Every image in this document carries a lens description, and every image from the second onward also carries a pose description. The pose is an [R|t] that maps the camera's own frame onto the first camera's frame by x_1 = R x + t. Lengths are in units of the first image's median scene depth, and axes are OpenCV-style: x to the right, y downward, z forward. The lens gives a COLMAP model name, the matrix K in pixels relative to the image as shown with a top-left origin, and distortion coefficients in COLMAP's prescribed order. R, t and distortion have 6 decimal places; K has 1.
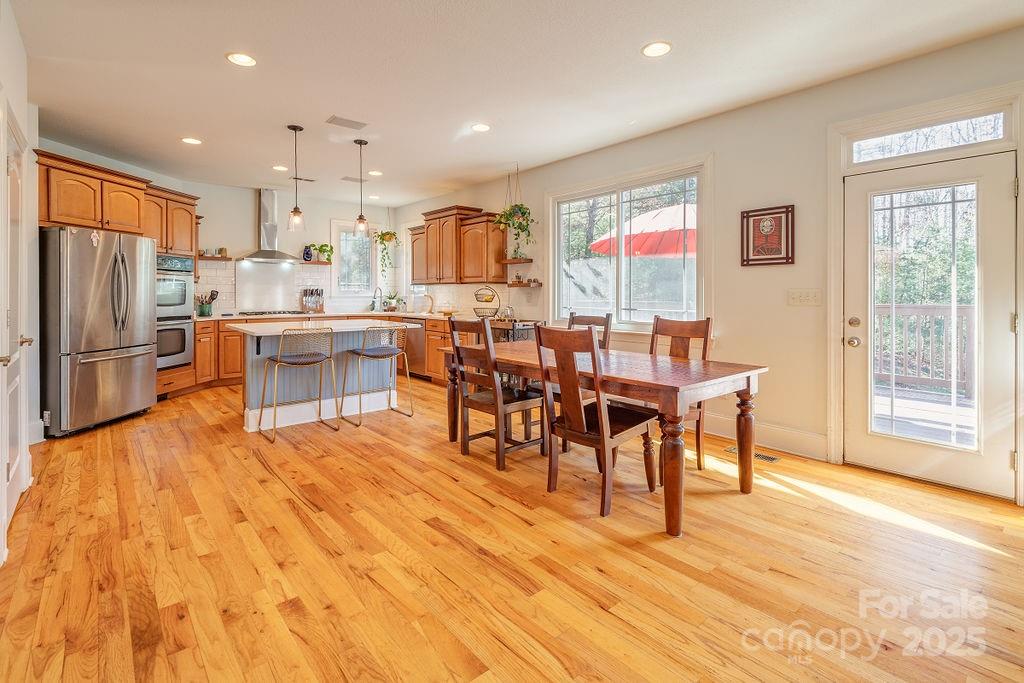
lens RADIAL K [[469.6, 0, 549.5], [0, 469.6, 291.5], [0, 0, 1]] dist [0.000917, 0.000081]
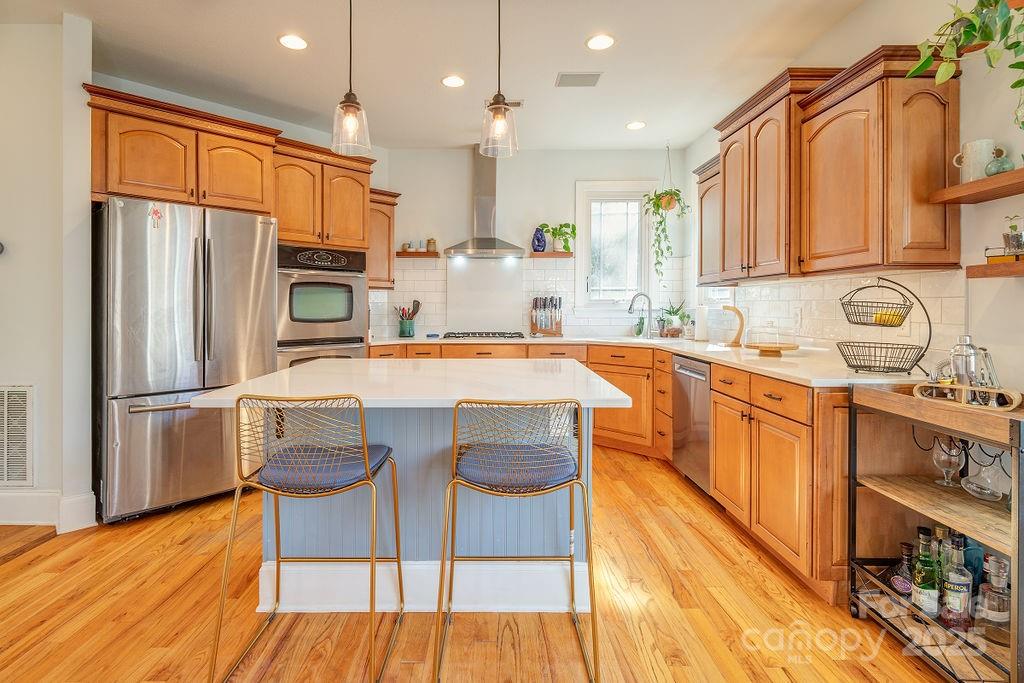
lens RADIAL K [[568.6, 0, 517.3], [0, 568.6, 316.7], [0, 0, 1]] dist [0.006408, -0.001543]
pose [[0.769854, 0.009984, -0.638142, -0.075055], [0.003211, 0.999804, 0.019516, 0.007544], [0.638212, -0.017074, 0.769672, 0.527158]]
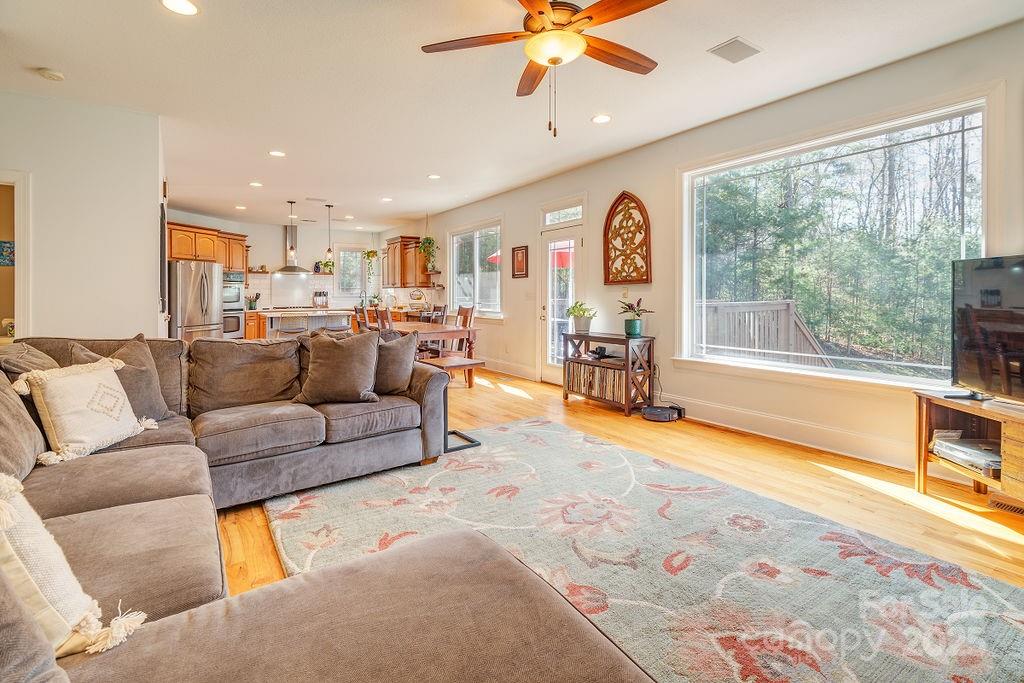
lens RADIAL K [[469.6, 0, 518.3], [0, 469.6, 288.5], [0, 0, 1]] dist [0.000917, 0.000081]
pose [[0.989050, -0.008163, -0.147353, 0.421157], [0.007287, 0.999952, -0.006482, -0.000919], [0.147399, 0.005337, 0.989063, -0.468973]]
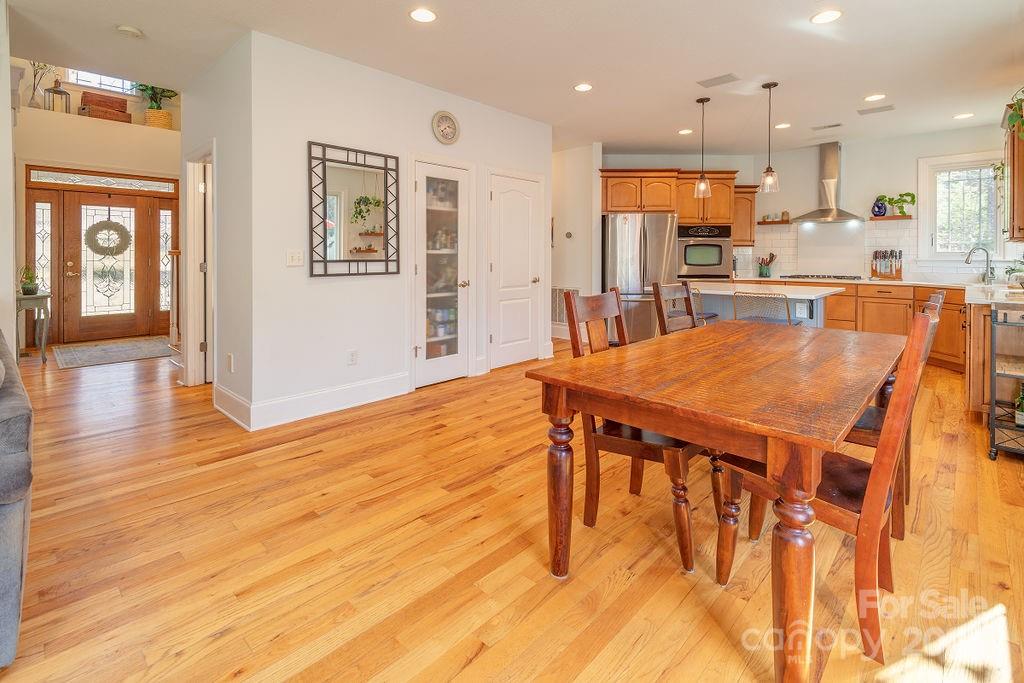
lens RADIAL K [[469.6, 0, 455.1], [0, 469.6, 256.2], [0, 0, 1]] dist [0.000917, 0.000081]
pose [[0.020716, 0.000108, -0.999785, 0.385625], [0.003122, 0.999995, 0.000173, 0.003050], [0.999781, -0.003125, 0.020716, 0.311463]]
